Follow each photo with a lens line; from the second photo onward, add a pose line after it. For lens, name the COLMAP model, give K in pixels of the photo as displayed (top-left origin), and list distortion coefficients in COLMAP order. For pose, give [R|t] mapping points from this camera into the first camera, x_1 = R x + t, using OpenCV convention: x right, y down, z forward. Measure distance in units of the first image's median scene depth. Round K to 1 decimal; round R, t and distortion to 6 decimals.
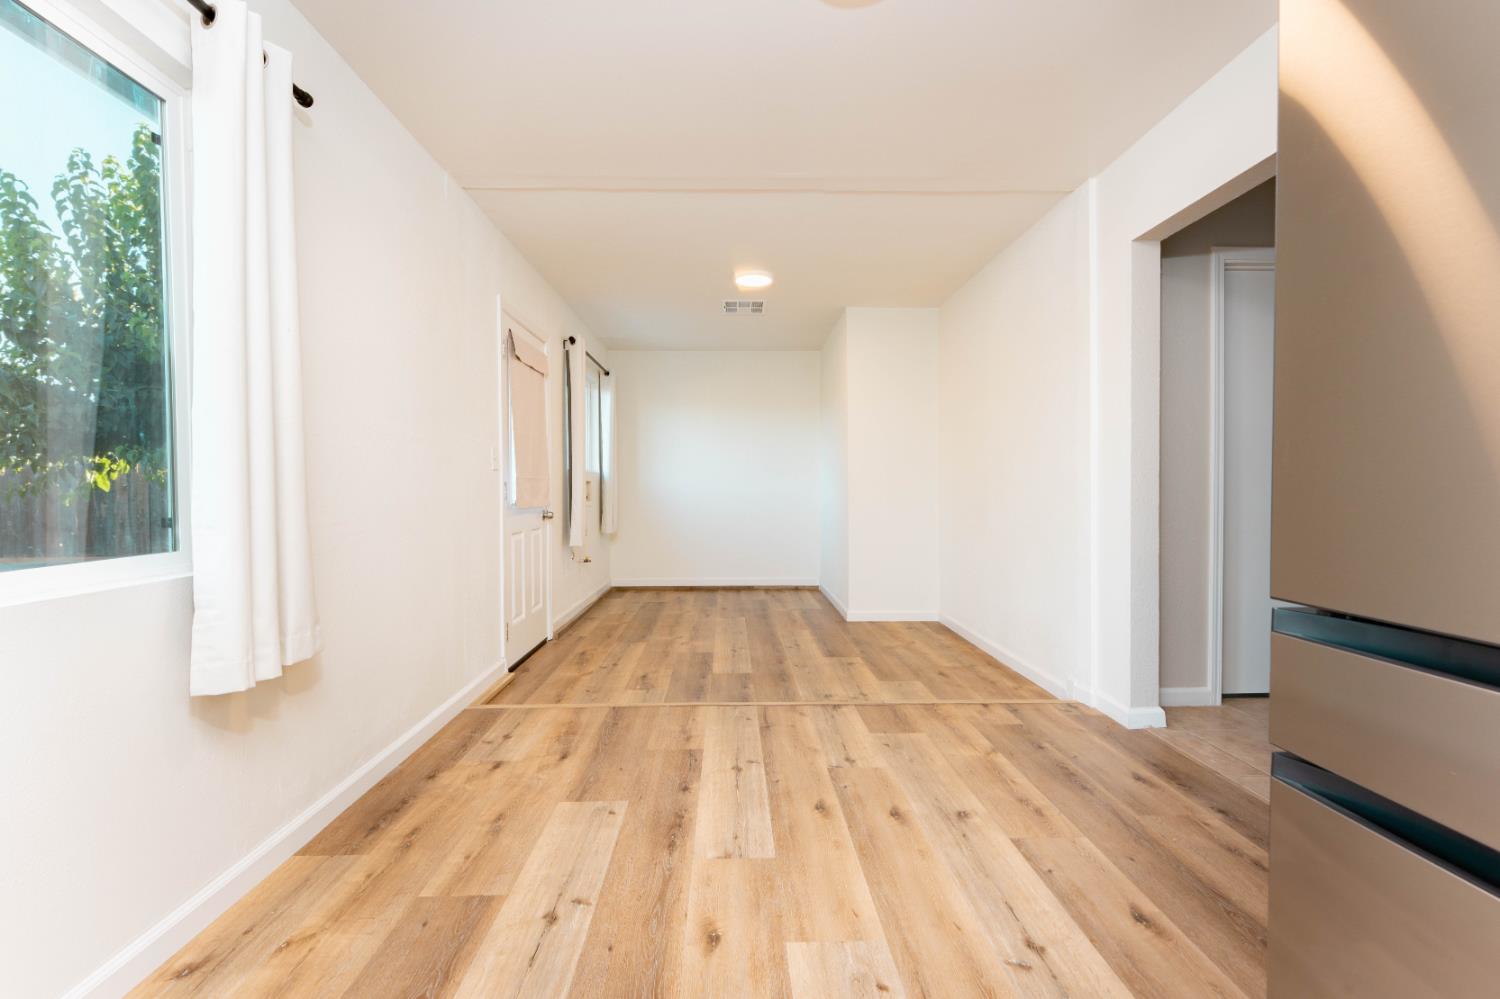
lens RADIAL K [[621.7, 0, 759.3], [0, 621.7, 497.8], [0, 0, 1]] dist [0.001440, -0.000039]
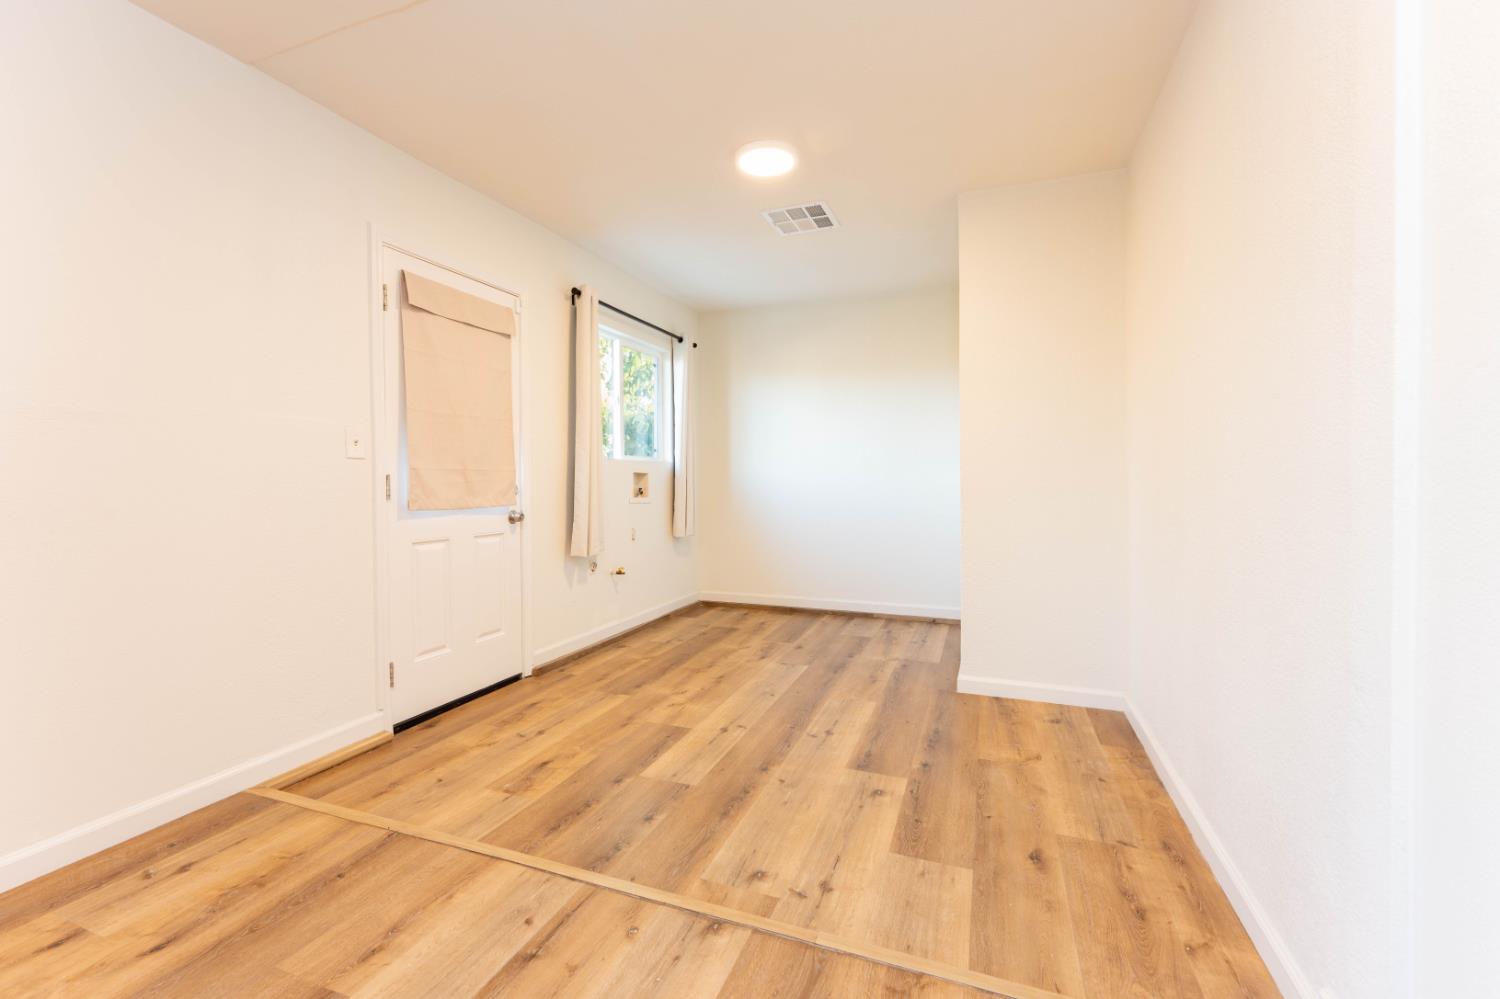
lens RADIAL K [[641.2, 0, 749.4], [0, 641.2, 493.8], [0, 0, 1]] dist [-0.001450, -0.000075]
pose [[0.916485, 0.008114, -0.399987, 0.302941], [-0.003717, 0.999924, 0.011770, -0.015343], [0.400052, -0.009300, 0.916445, 0.465446]]
